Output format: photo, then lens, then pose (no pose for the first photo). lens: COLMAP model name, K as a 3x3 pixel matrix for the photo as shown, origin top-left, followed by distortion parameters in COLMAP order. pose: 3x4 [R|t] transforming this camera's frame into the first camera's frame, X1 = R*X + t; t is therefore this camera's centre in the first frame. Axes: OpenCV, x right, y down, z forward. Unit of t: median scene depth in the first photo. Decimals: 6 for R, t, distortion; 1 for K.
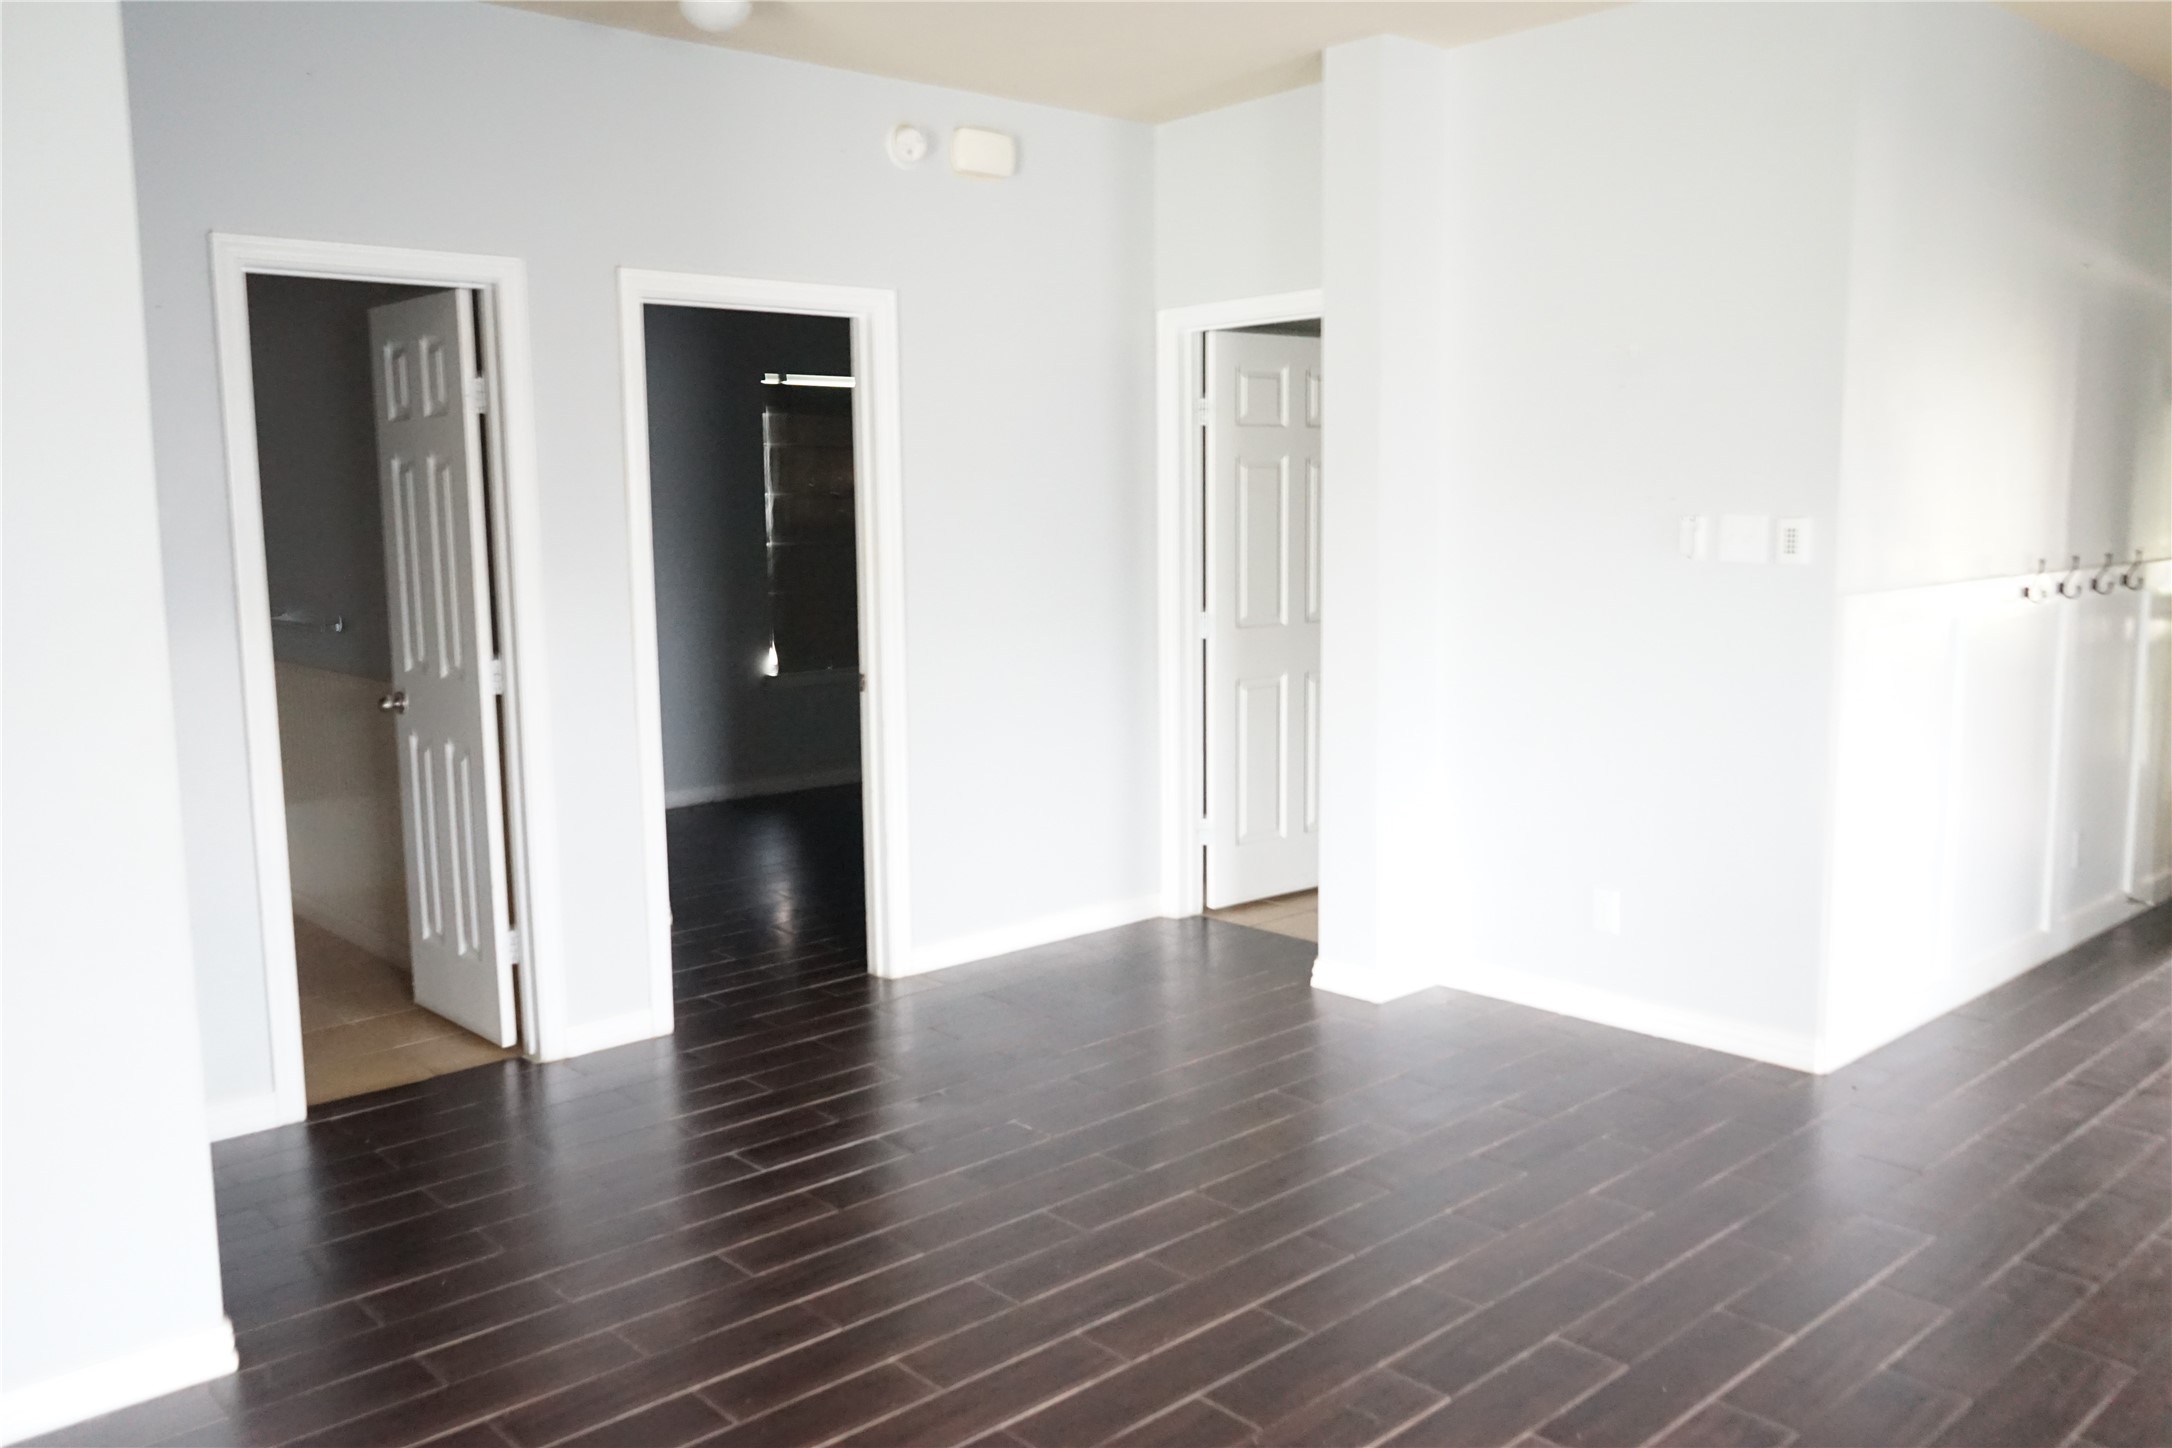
lens RADIAL K [[1726.4, 0, 1080.7], [0, 1726.4, 711.9], [0, 0, 1]] dist [-0.016507, 0.013243]
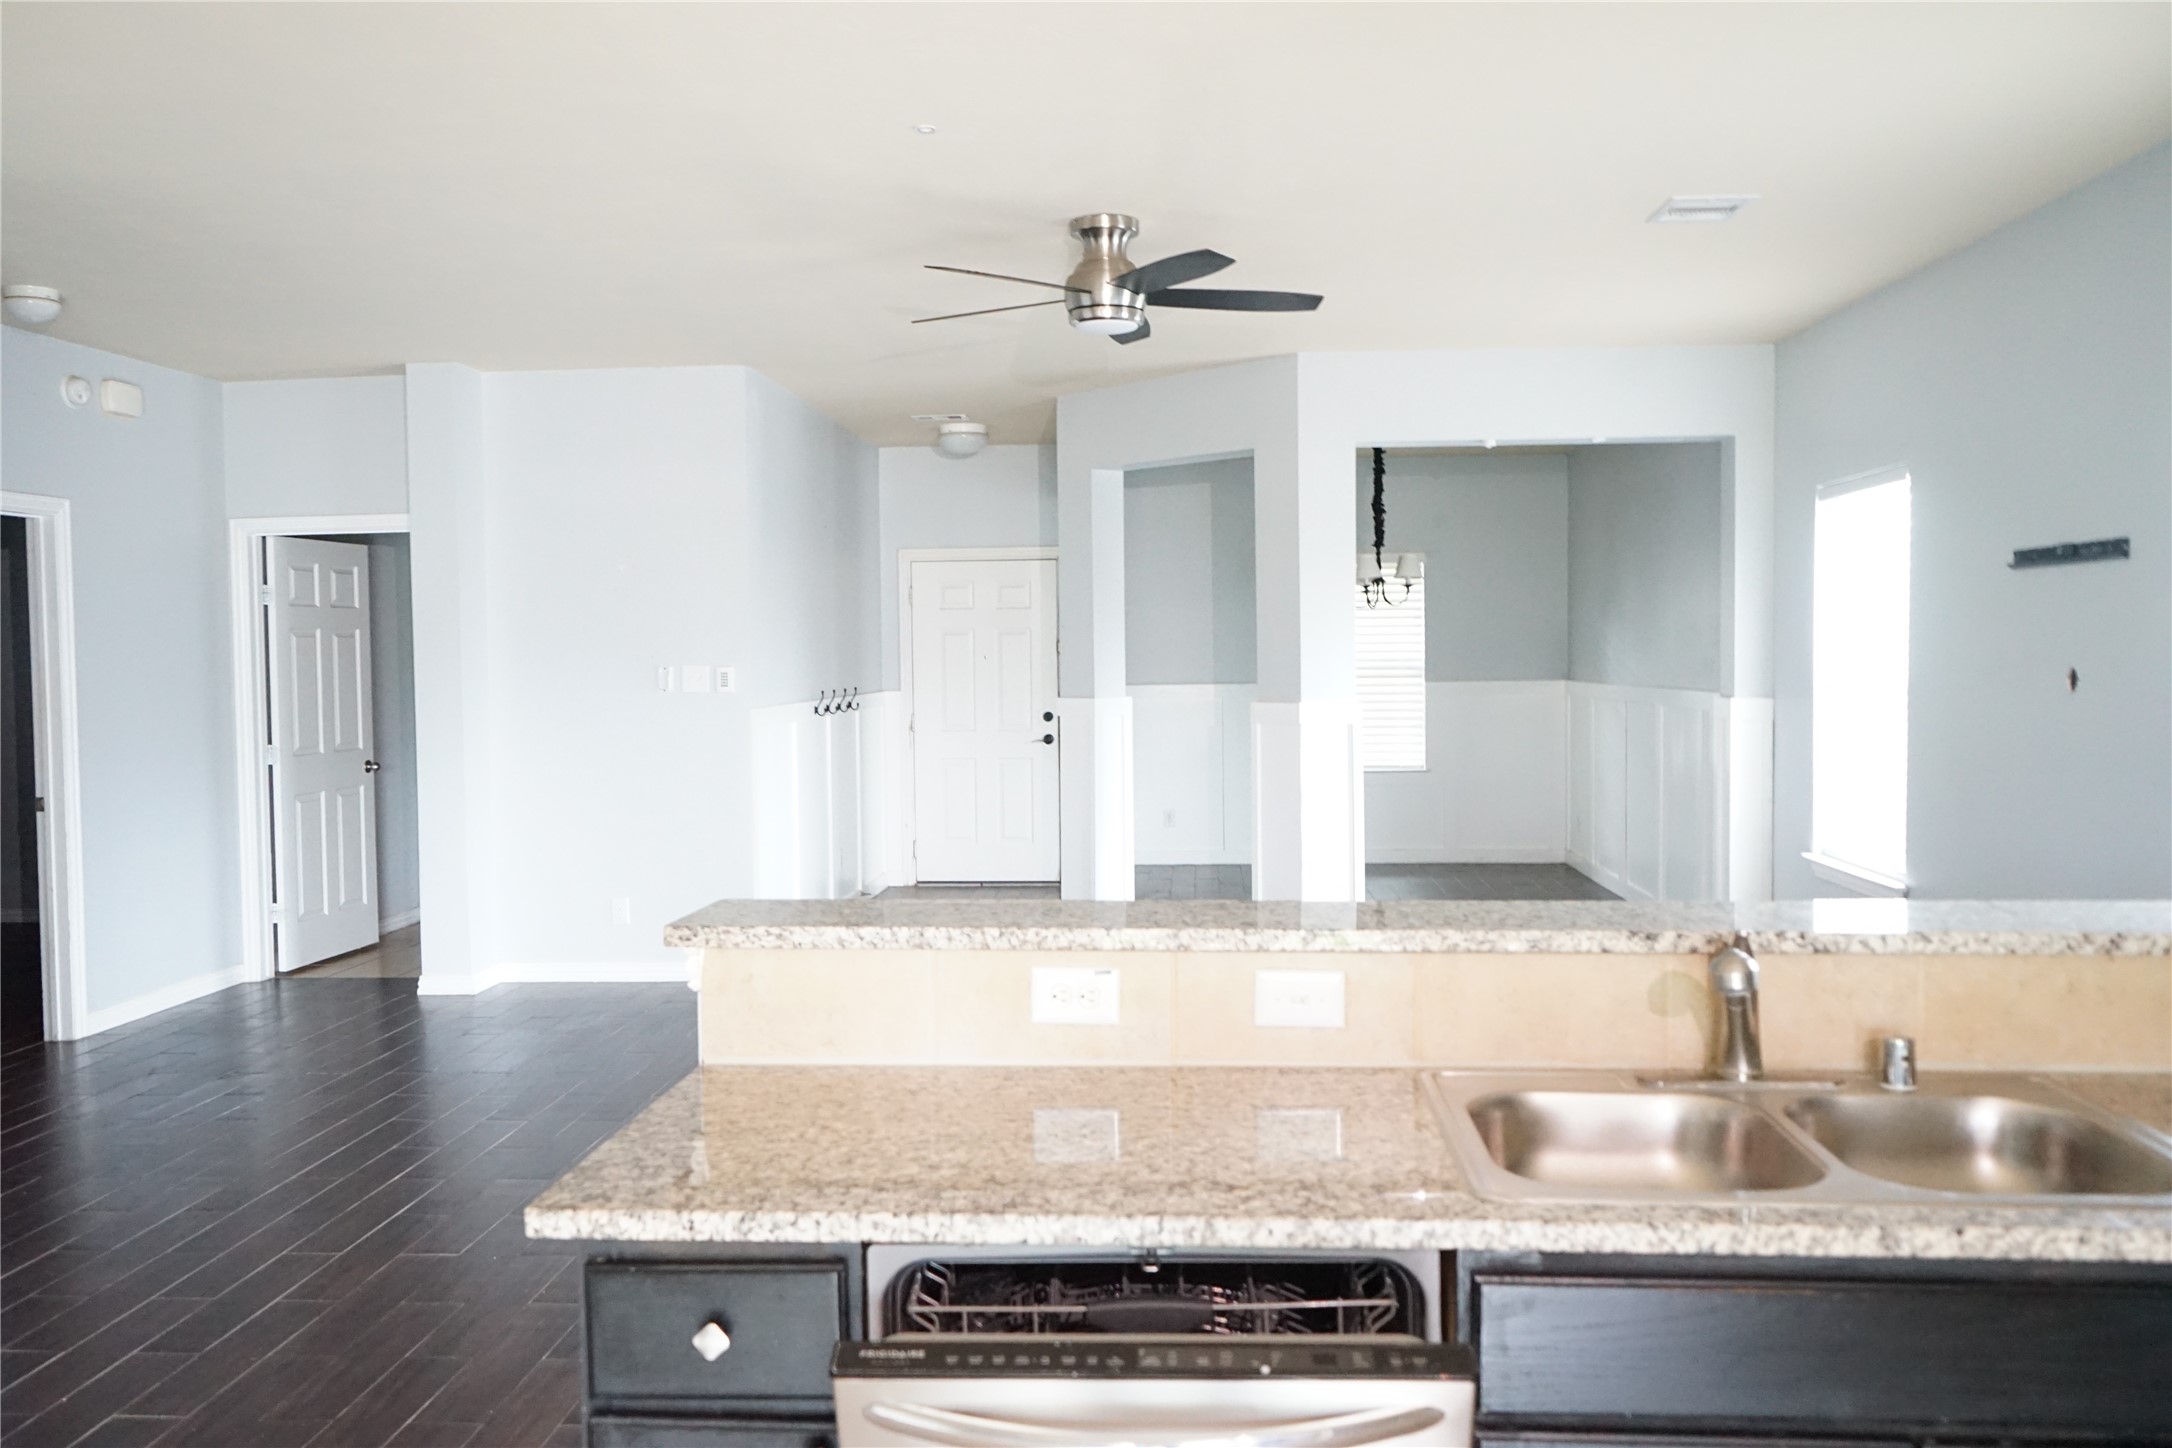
lens RADIAL K [[1726.4, 0, 1084.9], [0, 1726.4, 716.4], [0, 0, 1]] dist [-0.016507, 0.013243]
pose [[0.717000, -0.023993, 0.696660, -0.445325], [0.091867, 0.993943, -0.060317, 0.063854], [-0.690994, 0.107247, 0.714861, -0.421387]]
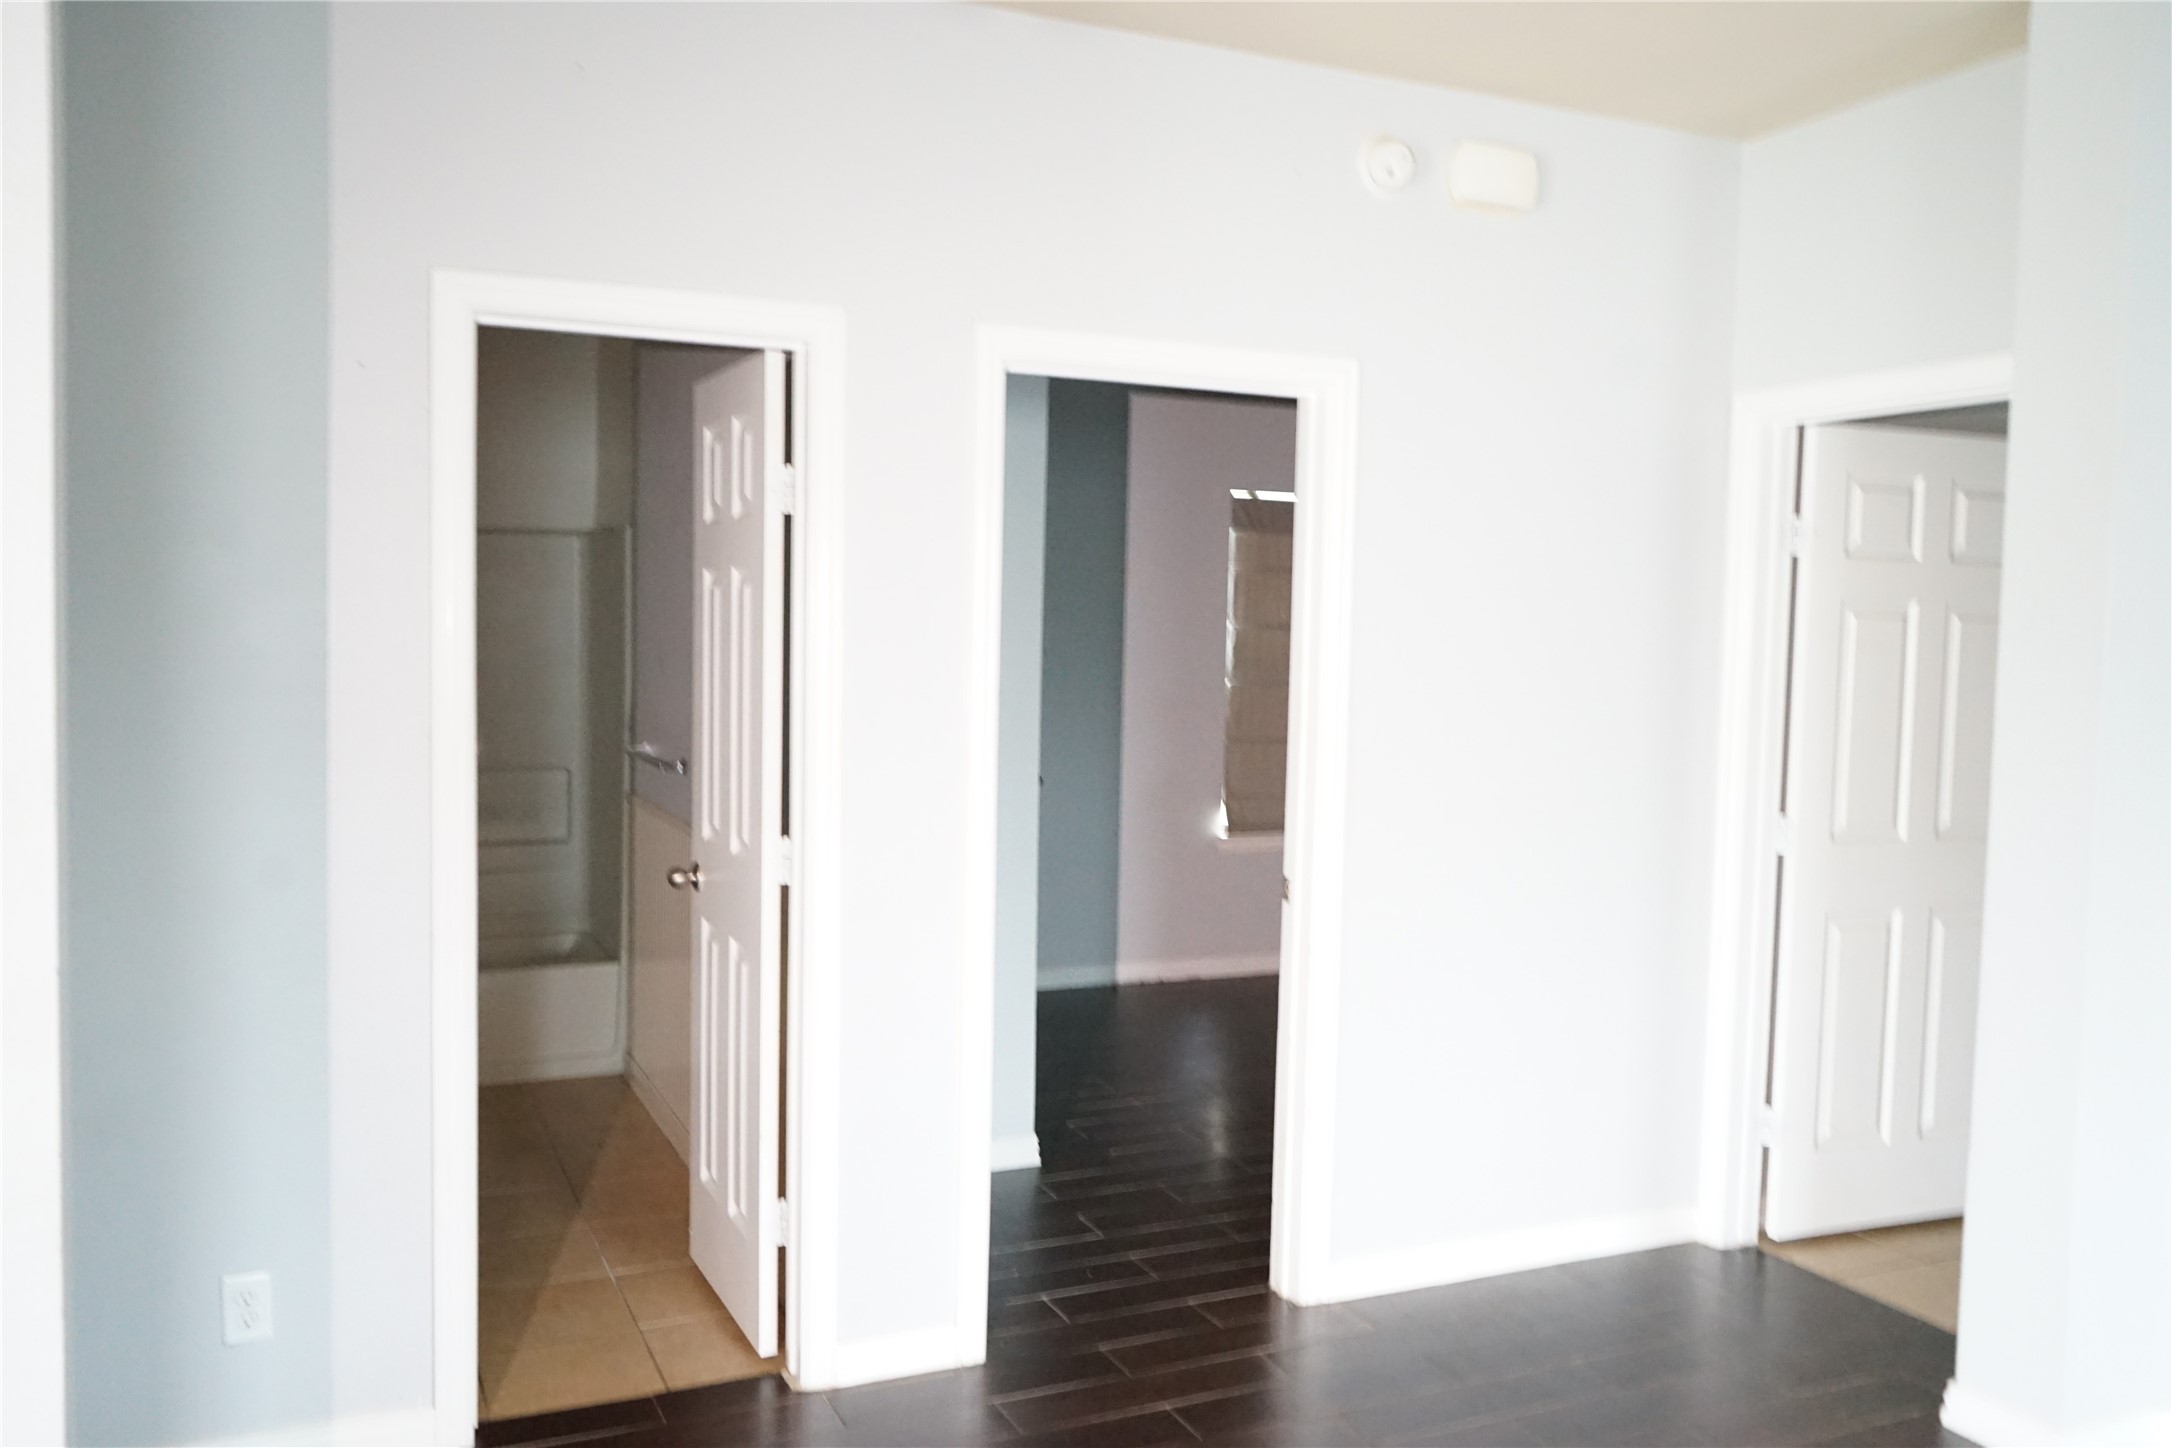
lens RADIAL K [[1726.4, 0, 1079.5], [0, 1726.4, 721.5], [0, 0, 1]] dist [-0.016507, 0.013243]
pose [[0.955637, 0.051075, -0.290085, -0.001143], [-0.070684, 0.995839, -0.057523, -0.040073], [0.285940, 0.075476, 0.955271, 0.266900]]
